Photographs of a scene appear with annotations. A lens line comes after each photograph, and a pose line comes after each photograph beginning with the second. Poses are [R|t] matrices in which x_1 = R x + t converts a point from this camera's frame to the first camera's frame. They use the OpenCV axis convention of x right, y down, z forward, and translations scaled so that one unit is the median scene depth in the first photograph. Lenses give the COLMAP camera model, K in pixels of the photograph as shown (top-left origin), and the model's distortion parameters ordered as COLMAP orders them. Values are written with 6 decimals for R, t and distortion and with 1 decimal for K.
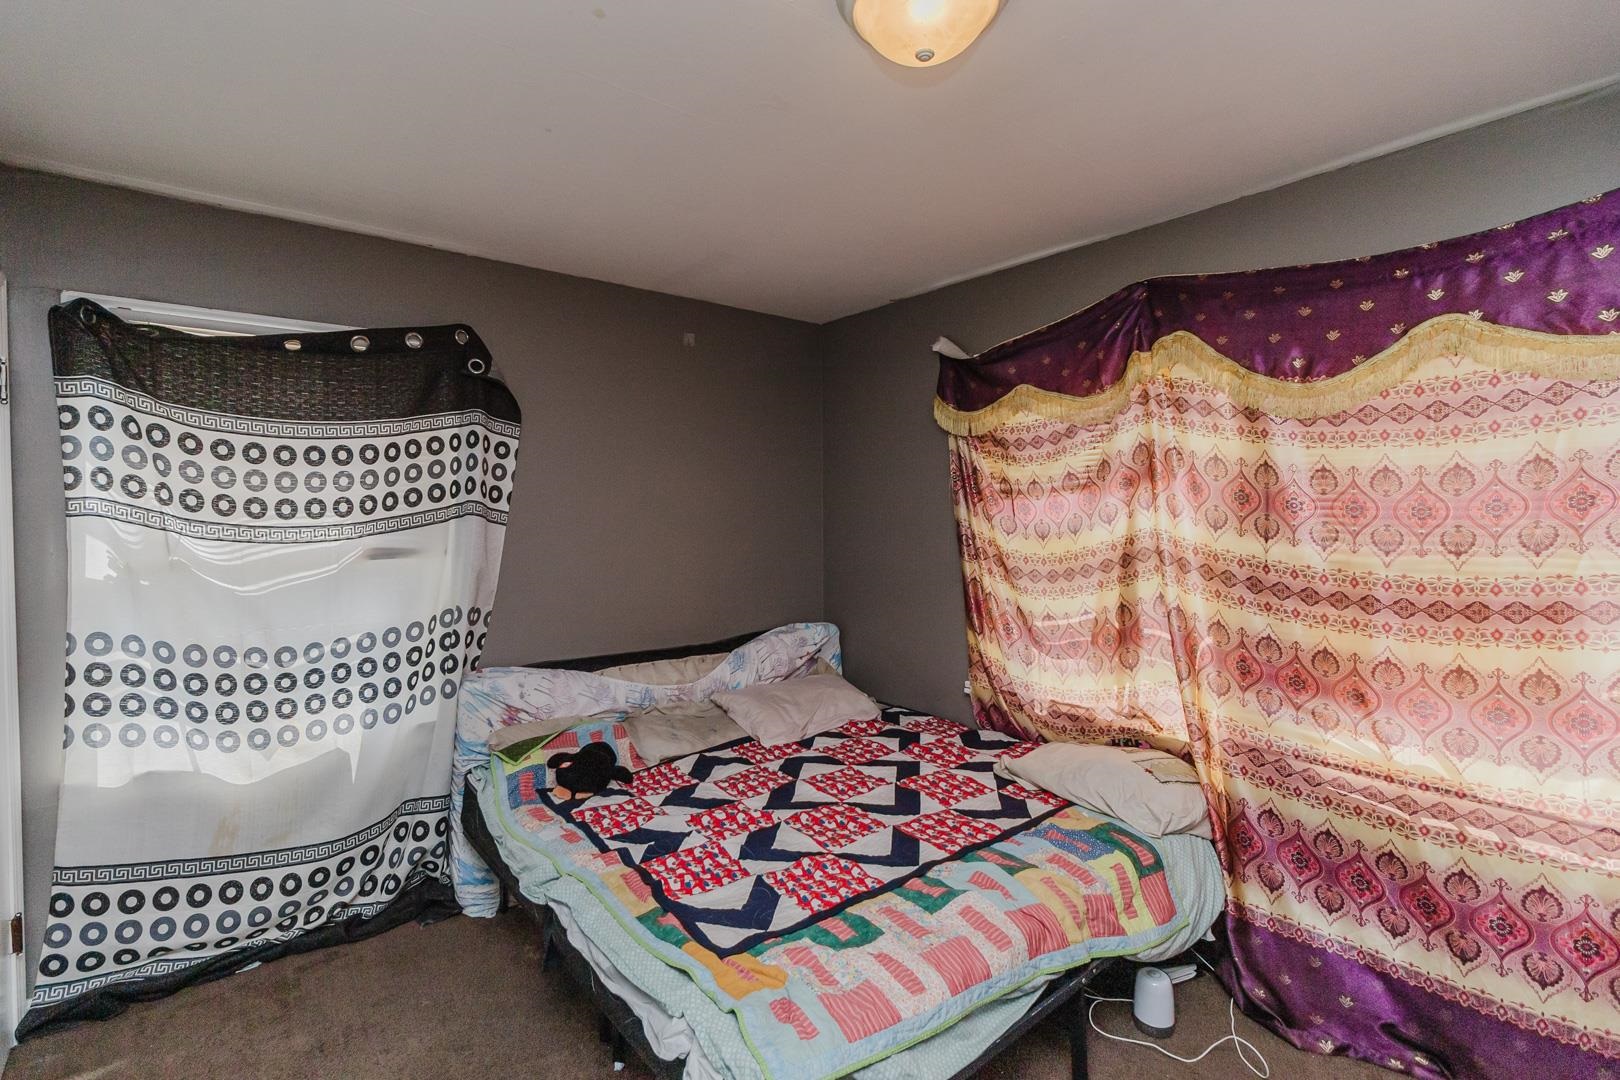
lens RADIAL K [[749.6, 0, 803.9], [0, 749.6, 525.4], [0, 0, 1]] dist [0.002384, 0.000247]
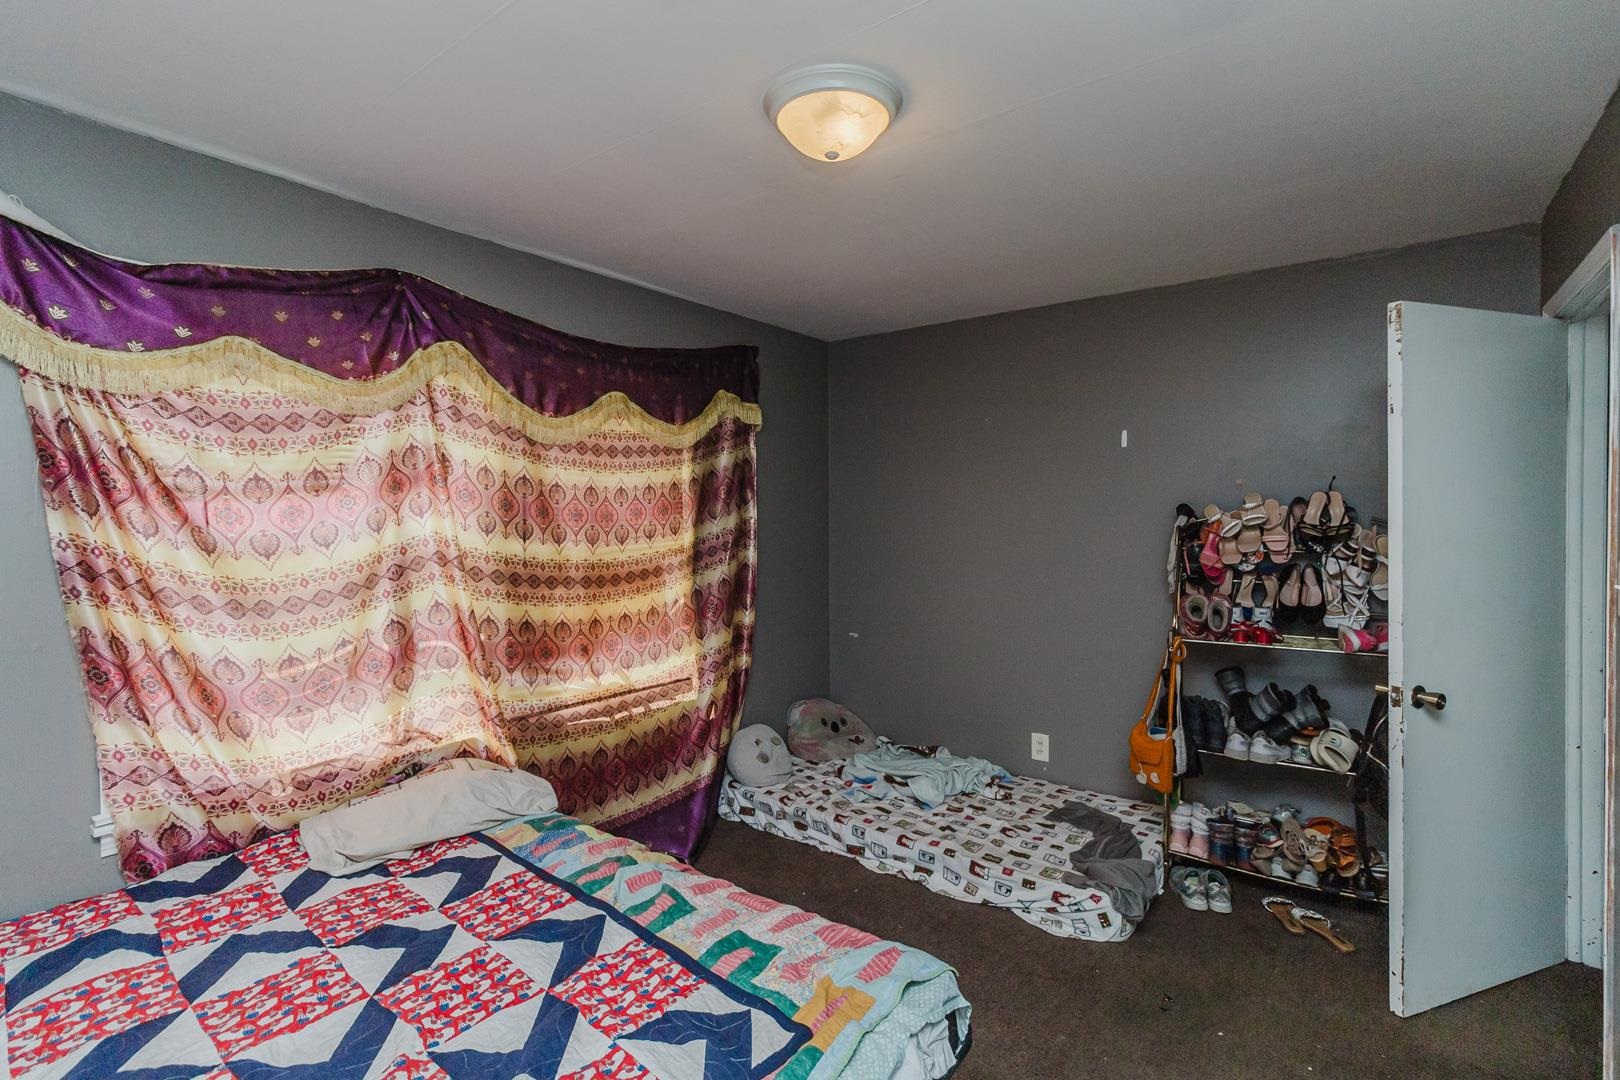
lens RADIAL K [[749.6, 0, 803.9], [0, 749.6, 525.4], [0, 0, 1]] dist [0.002384, 0.000247]
pose [[-0.232972, -0.017328, 0.972329, -0.655234], [0.022563, 0.999476, 0.023218, -0.023186], [-0.972222, 0.027348, -0.232459, 0.847843]]
